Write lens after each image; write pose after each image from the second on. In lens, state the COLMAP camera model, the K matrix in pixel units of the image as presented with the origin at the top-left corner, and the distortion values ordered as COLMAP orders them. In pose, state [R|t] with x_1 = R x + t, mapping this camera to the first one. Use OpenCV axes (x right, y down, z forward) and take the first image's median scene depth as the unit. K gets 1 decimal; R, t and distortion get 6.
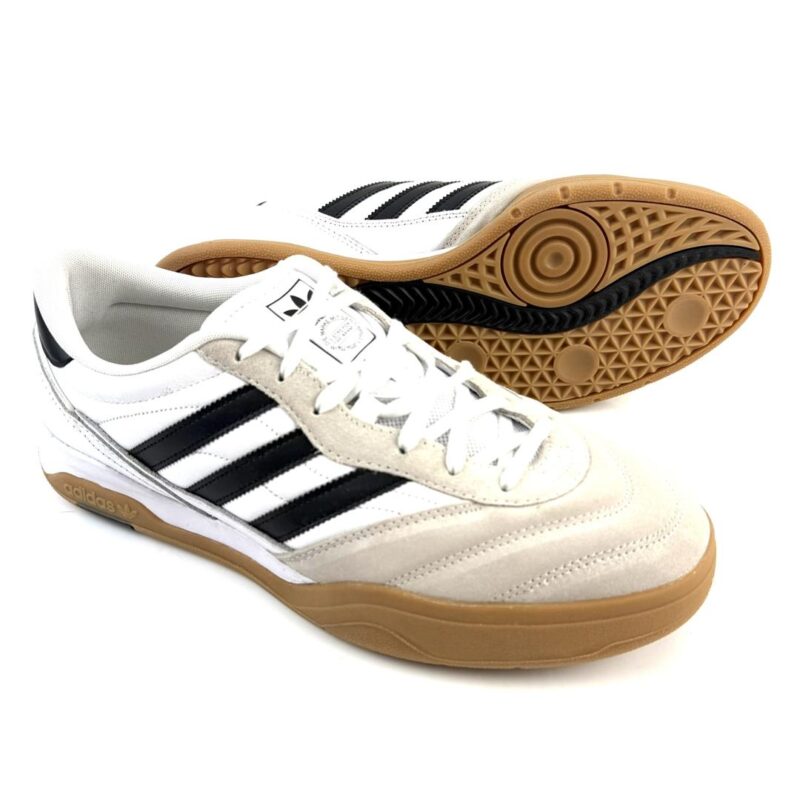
lens RADIAL K [[774.1, 0, 400.0], [0, 774.1, 400.0], [0, 0, 1]] dist [0.112886, -0.010948]
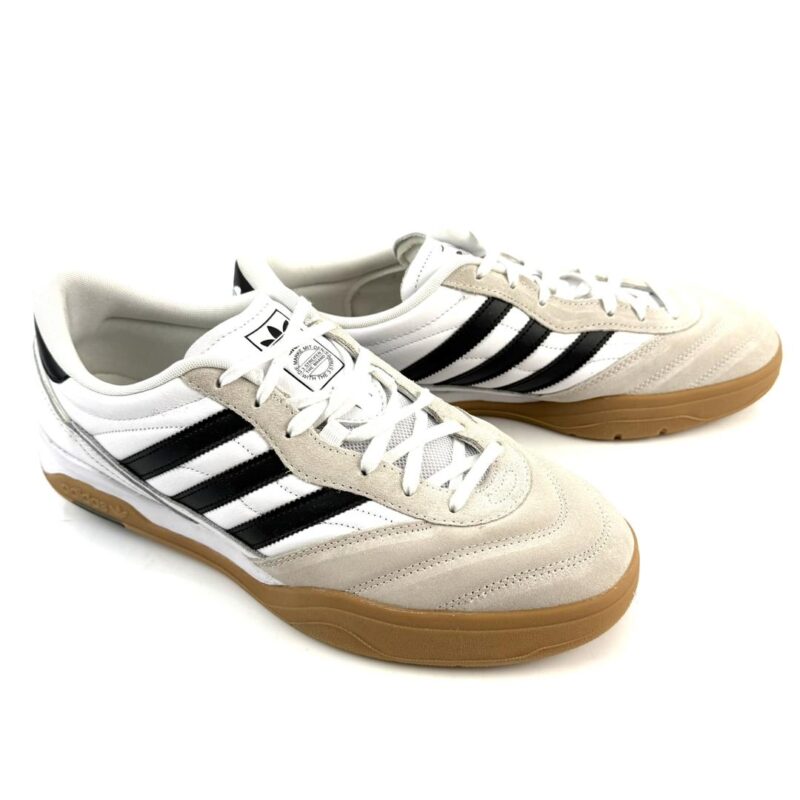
lens RADIAL K [[774.1, 0, 400.0], [0, 774.1, 400.0], [0, 0, 1]] dist [0.112886, -0.010948]
pose [[0.999703, 0.024261, 0.002353, 0.048816], [-0.024354, 0.998145, 0.055800, -0.100683], [-0.000995, -0.055841, 0.998439, -0.111136]]
